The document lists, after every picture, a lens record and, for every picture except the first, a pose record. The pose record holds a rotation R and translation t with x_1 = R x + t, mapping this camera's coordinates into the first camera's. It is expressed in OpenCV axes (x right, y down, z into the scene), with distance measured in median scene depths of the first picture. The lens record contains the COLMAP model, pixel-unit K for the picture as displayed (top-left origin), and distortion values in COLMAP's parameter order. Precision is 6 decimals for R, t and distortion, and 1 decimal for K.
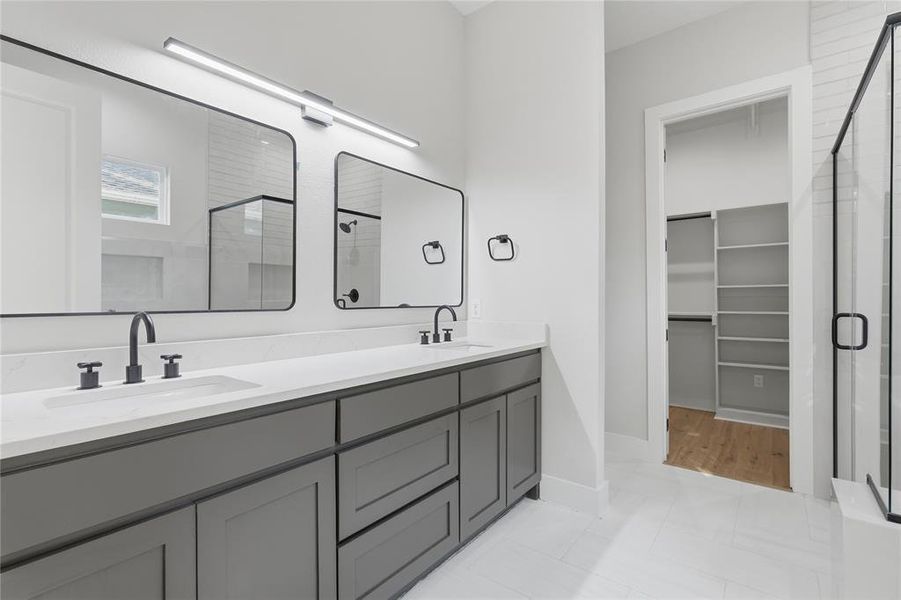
lens RADIAL K [[418.0, 0, 449.5], [0, 418.0, 301.5], [0, 0, 1]] dist [0.000789, -0.001796]
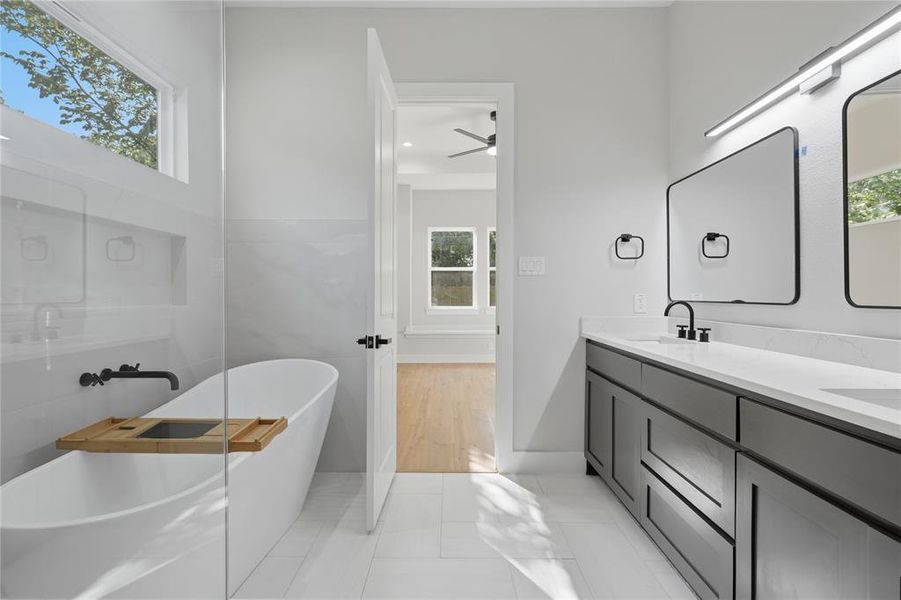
lens RADIAL K [[418.0, 0, 450.4], [0, 418.0, 295.9], [0, 0, 1]] dist [0.000789, -0.001796]
pose [[-0.791538, 0.002005, -0.611117, 0.956729], [-0.000543, 0.999992, 0.003984, -0.005670], [0.611120, 0.003486, -0.791530, 1.364860]]
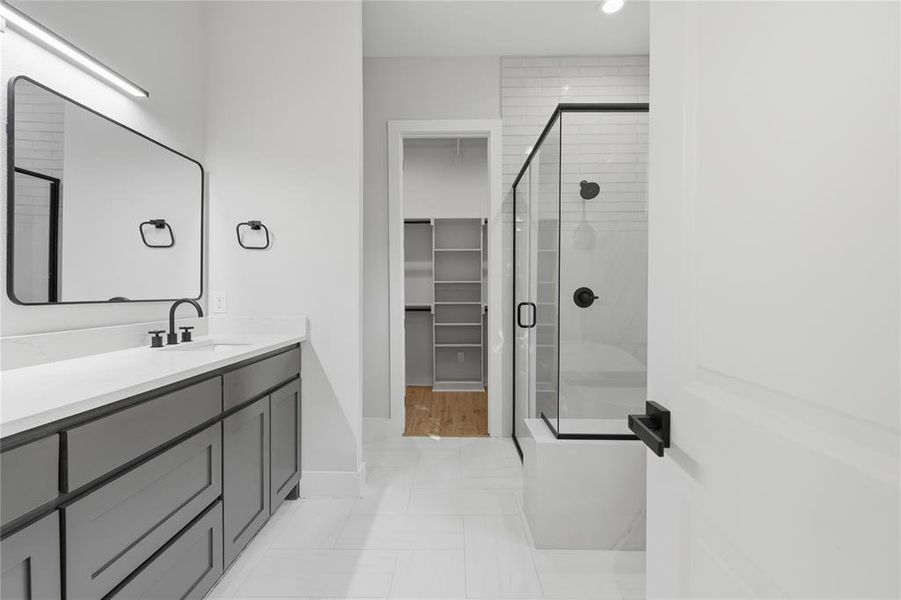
lens RADIAL K [[418.0, 0, 452.3], [0, 418.0, 298.8], [0, 0, 1]] dist [0.000789, -0.001796]
pose [[0.793577, -0.006352, 0.608437, -0.090134], [0.000094, 0.999947, 0.010317, 0.000745], [-0.608470, -0.008130, 0.793535, 0.018524]]
